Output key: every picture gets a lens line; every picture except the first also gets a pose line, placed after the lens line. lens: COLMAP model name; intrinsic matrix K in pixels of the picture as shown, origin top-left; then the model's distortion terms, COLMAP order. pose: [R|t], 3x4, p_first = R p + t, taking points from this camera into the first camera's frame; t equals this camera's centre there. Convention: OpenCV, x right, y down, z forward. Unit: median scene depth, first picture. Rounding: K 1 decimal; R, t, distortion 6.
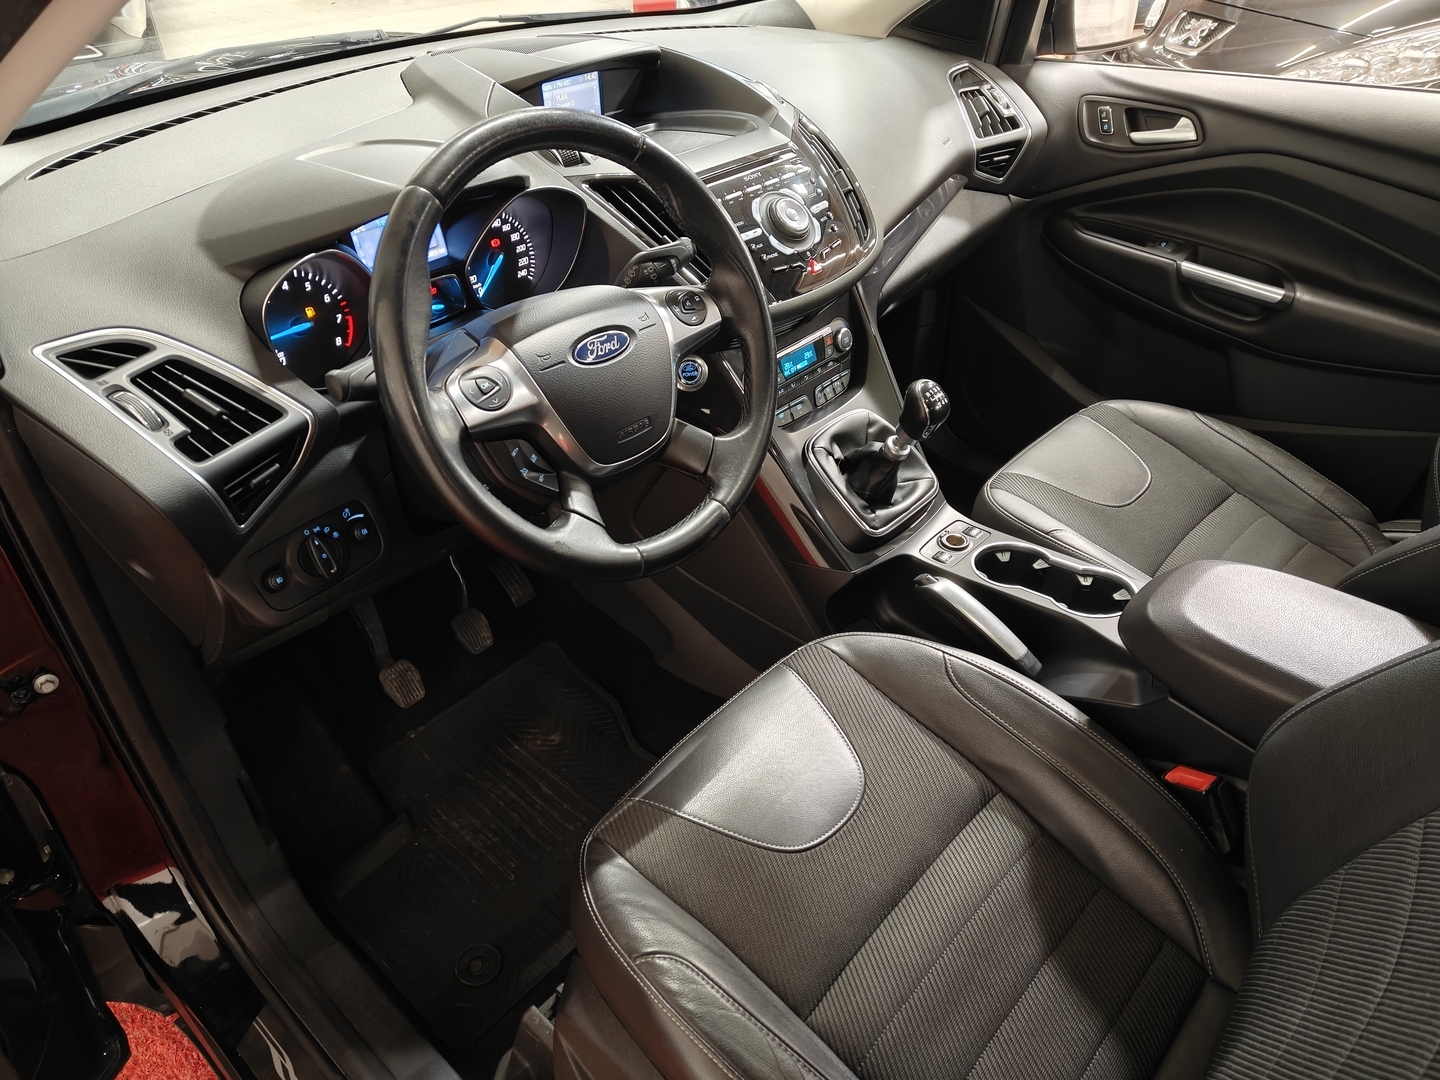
lens RADIAL K [[1031.2, 0, 714.6], [0, 1031.2, 536.8], [0, 0, 1]] dist [0.006620, -0.001061]
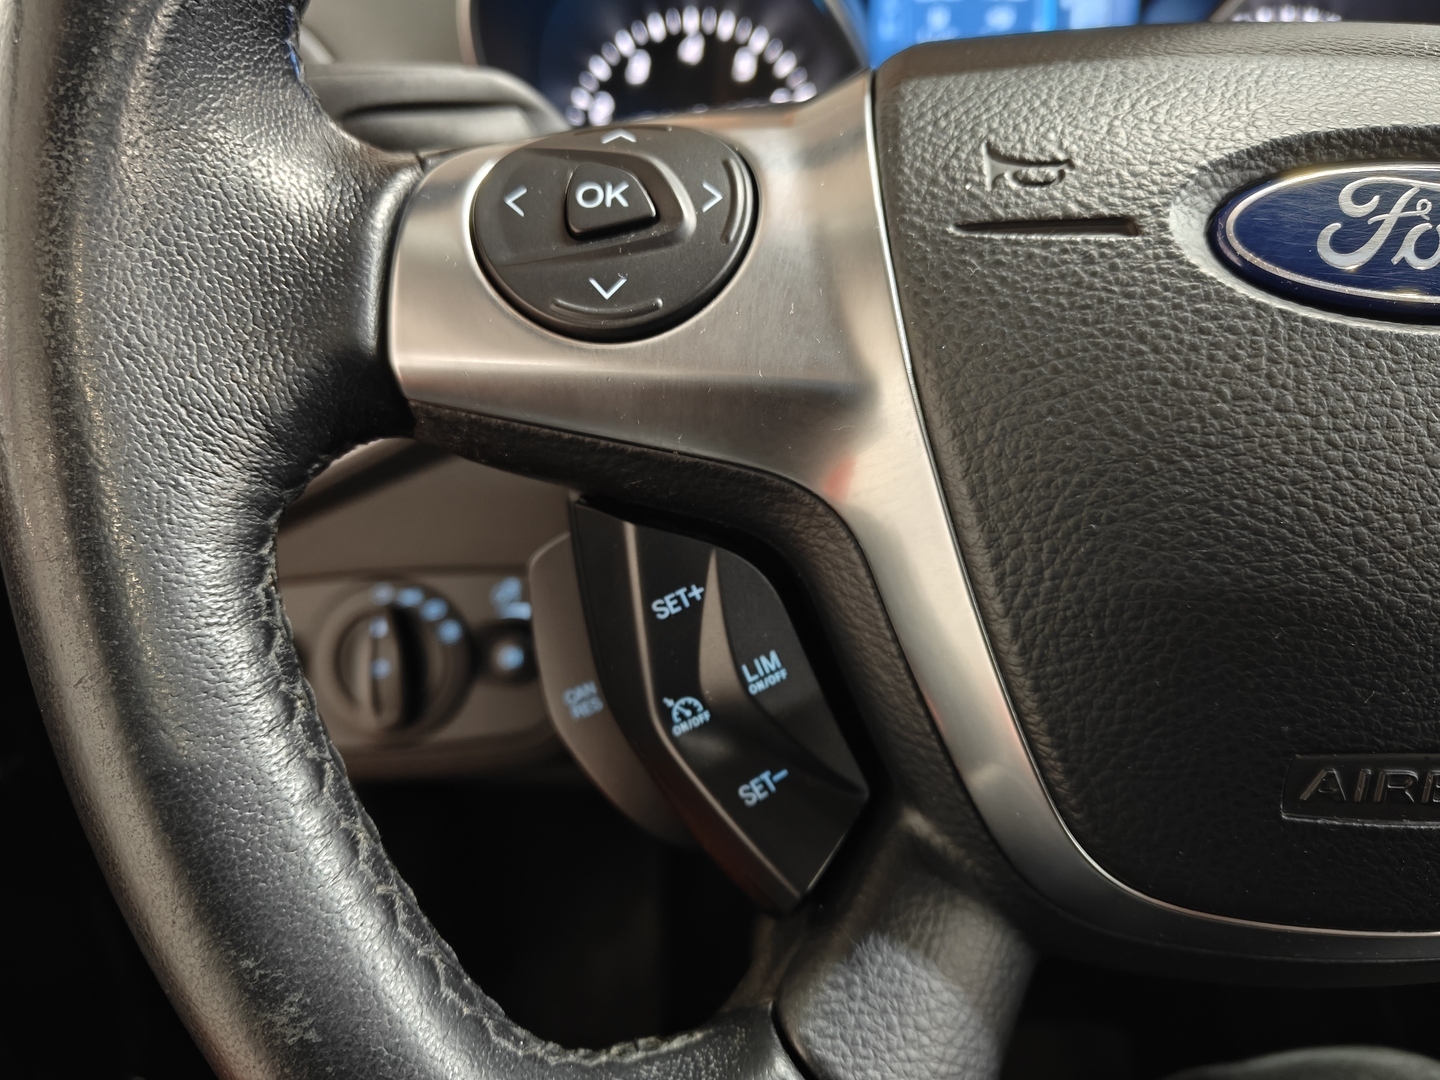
lens RADIAL K [[1078.3, 0, 720.0], [0, 1078.3, 540.0], [0, 0, 1]] dist [0.000760, -0.001789]
pose [[0.658749, 0.349714, -0.666145, -0.042026], [-0.427893, 0.902411, 0.050607, -0.077709], [0.618835, 0.251702, 0.744103, 0.622085]]
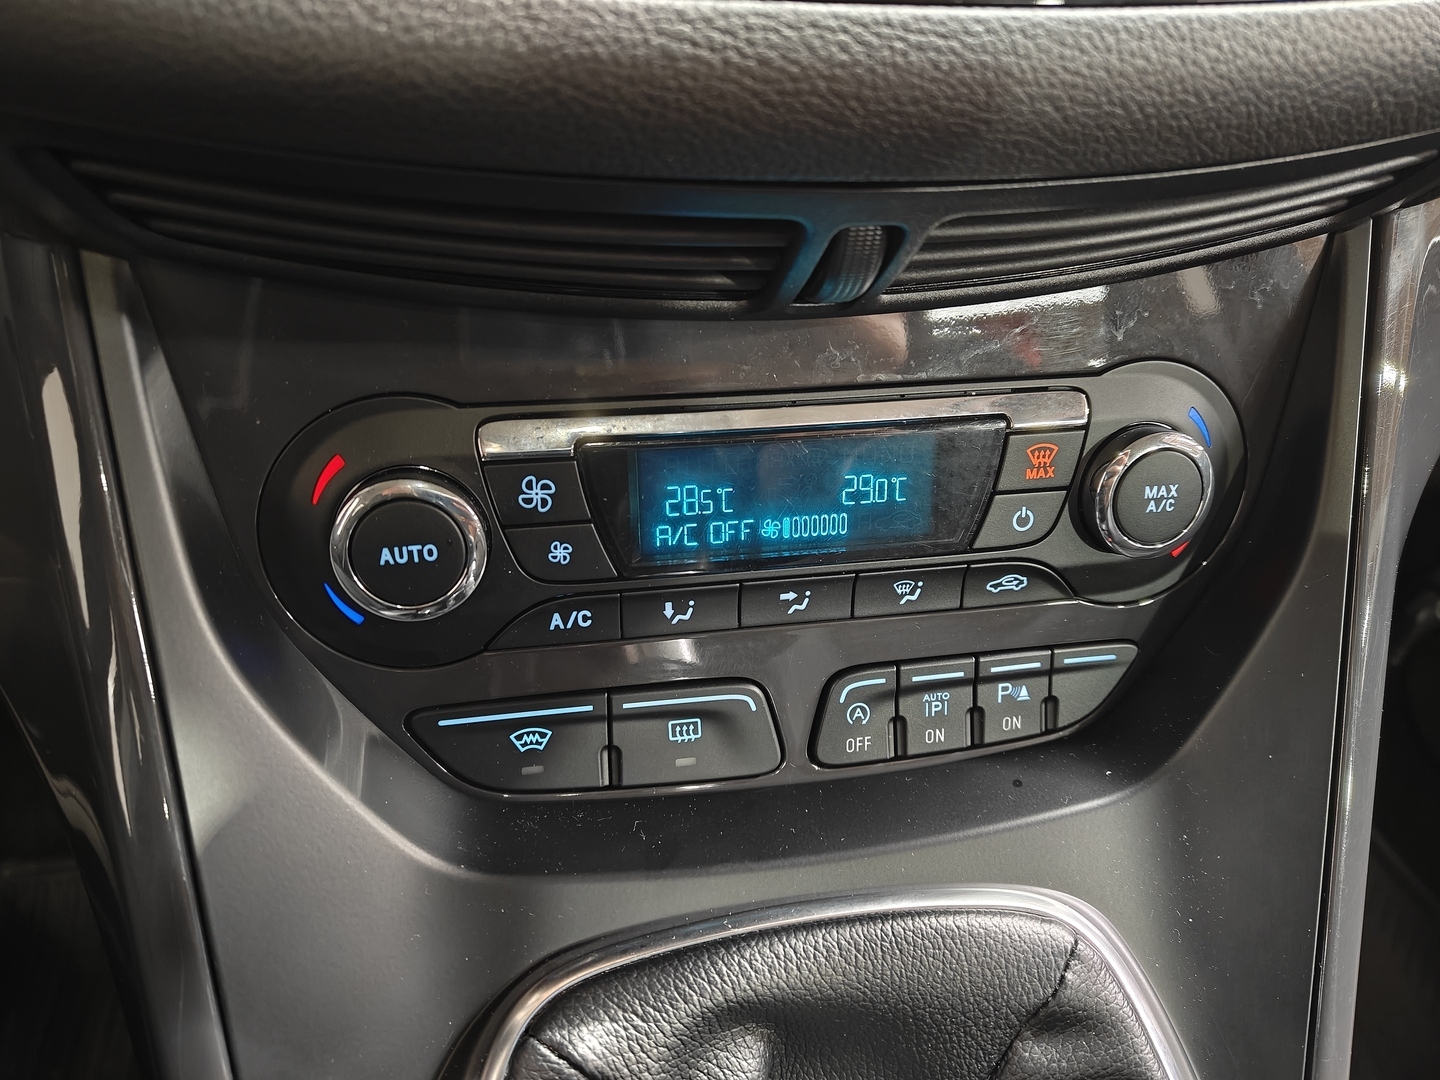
lens RADIAL K [[1031.2, 0, 714.6], [0, 1031.2, 536.8], [0, 0, 1]] dist [0.006620, -0.001061]
pose [[0.790983, 0.415516, -0.449101, 0.168613], [-0.402061, 0.906283, 0.130375, -0.200740], [0.461186, 0.077442, 0.883918, 0.920720]]
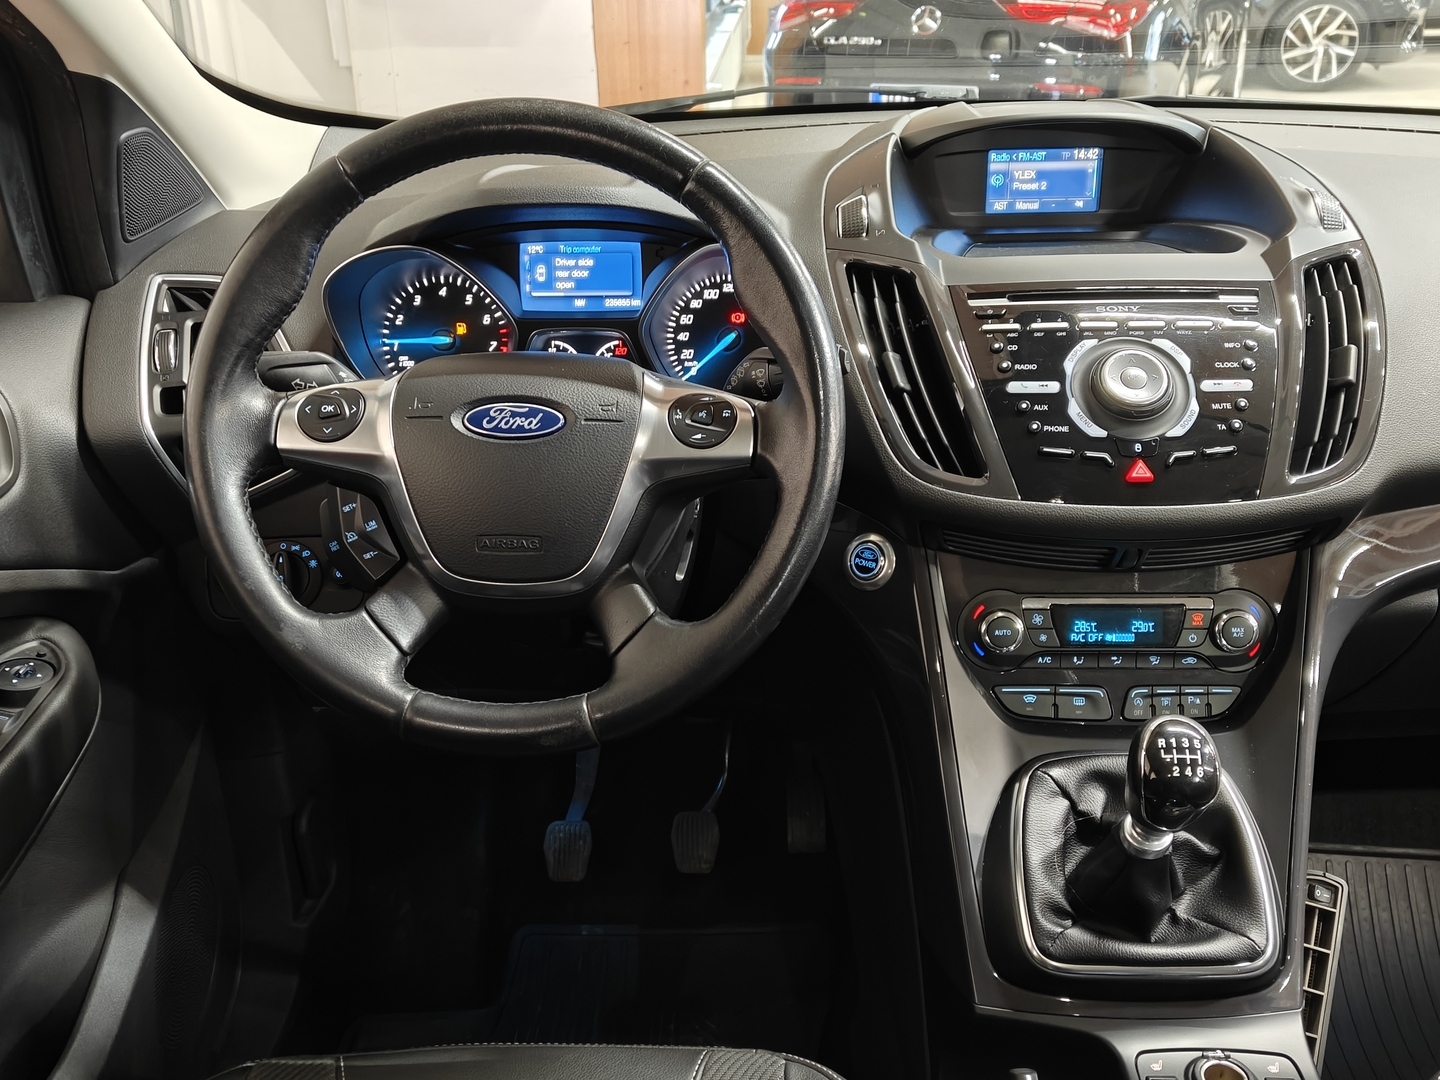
lens RADIAL K [[1360.1, 0, 714.0], [0, 1360.1, 534.3], [0, 0, 1]] dist [0.094156, -0.252244]
pose [[0.639231, 0.297499, -0.709139, 0.504489], [-0.435189, 0.900220, -0.014625, -0.121168], [0.634030, 0.317959, 0.704917, 0.344044]]
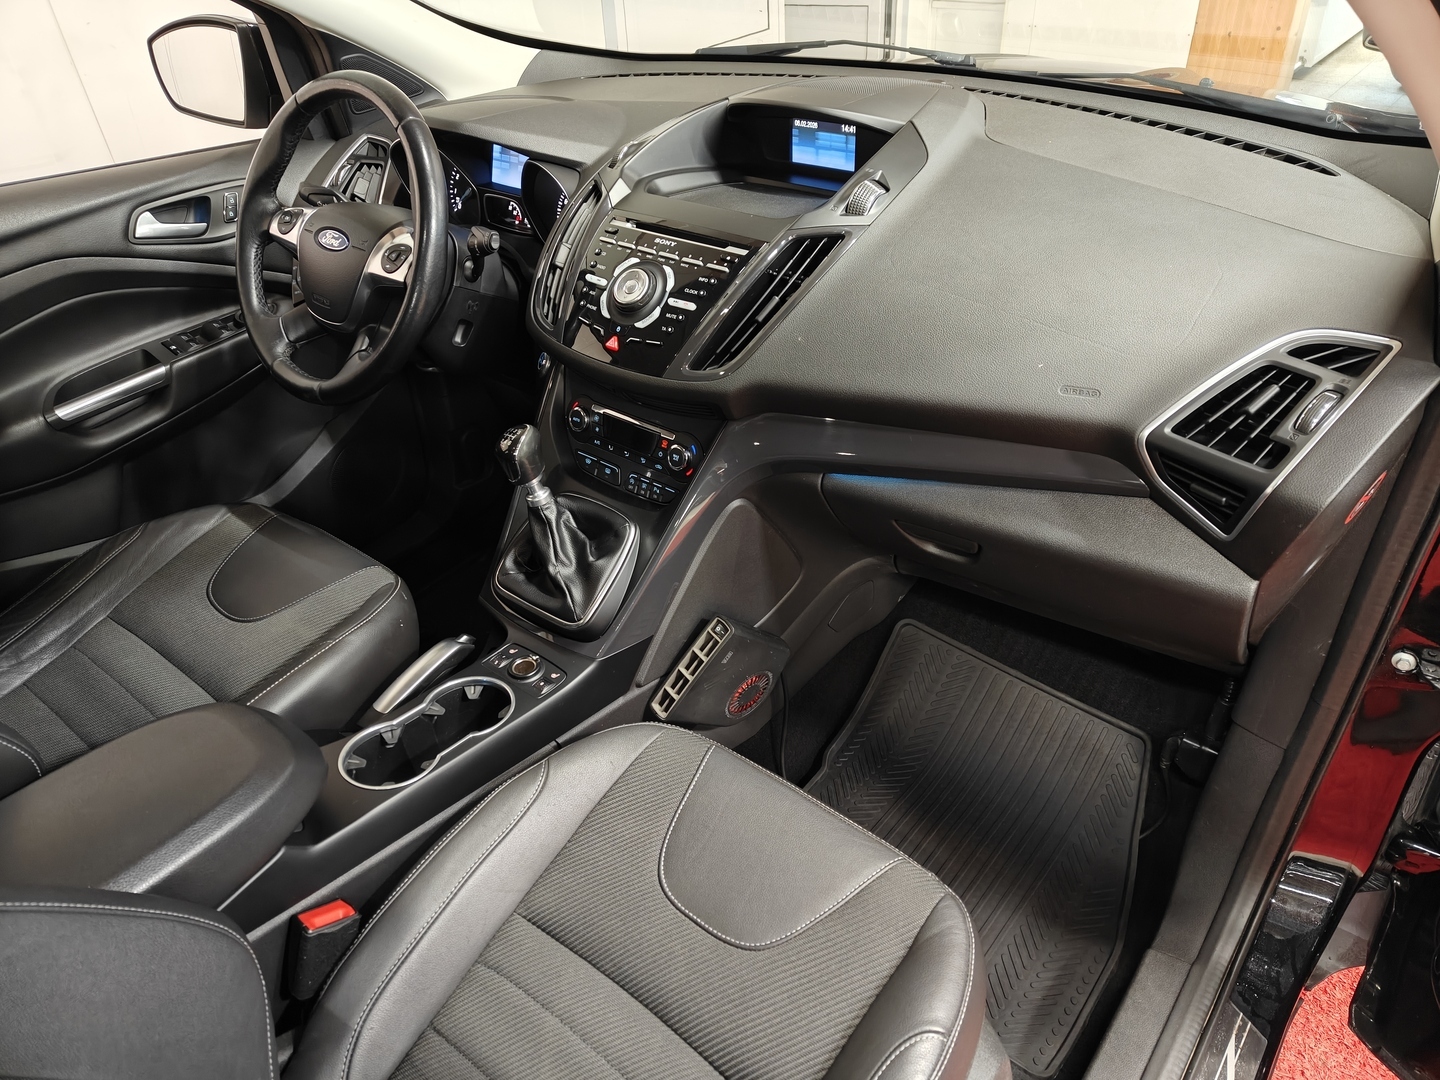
lens RADIAL K [[983.9, 0, 720.0], [0, 983.9, 540.0], [0, 0, 1]] dist [0.008736, 0.000387]
pose [[0.061435, 0.578399, -0.813437, 0.968713], [-0.554698, 0.697317, 0.453938, -0.616997], [0.829781, 0.423324, 0.363676, 0.854247]]
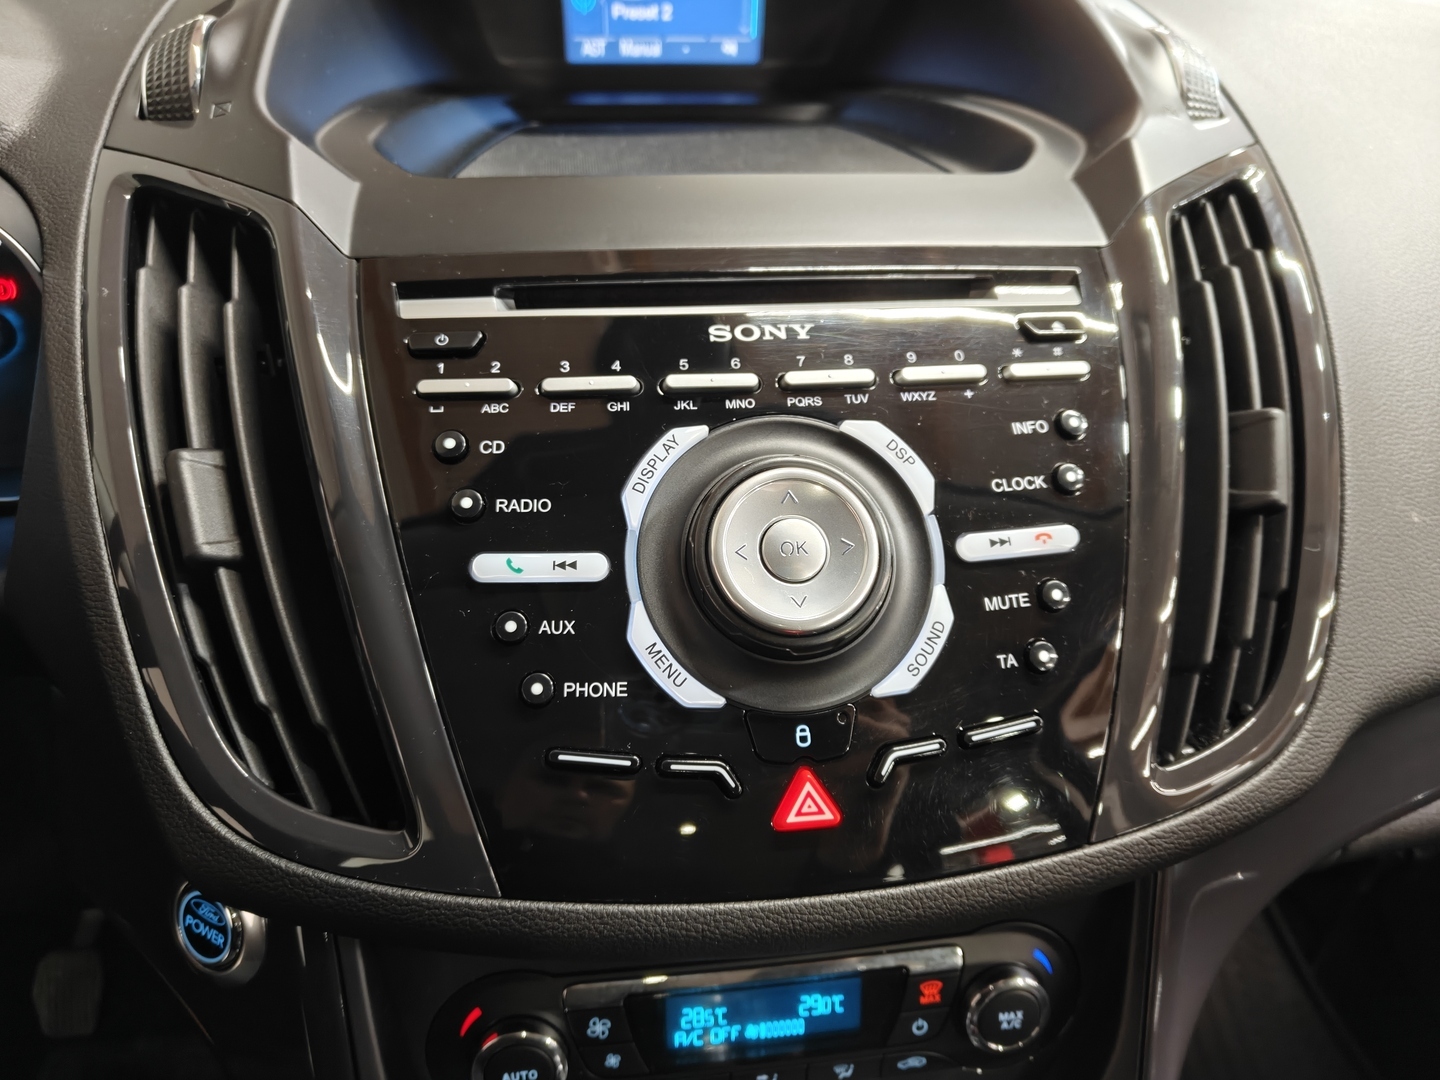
lens RADIAL K [[1031.2, 0, 714.6], [0, 1031.2, 536.8], [0, 0, 1]] dist [0.006620, -0.001061]
pose [[0.759045, 0.398421, -0.514890, 0.176323], [-0.408119, 0.907382, 0.100488, -0.335141], [0.507238, 0.133862, 0.851346, 0.822001]]
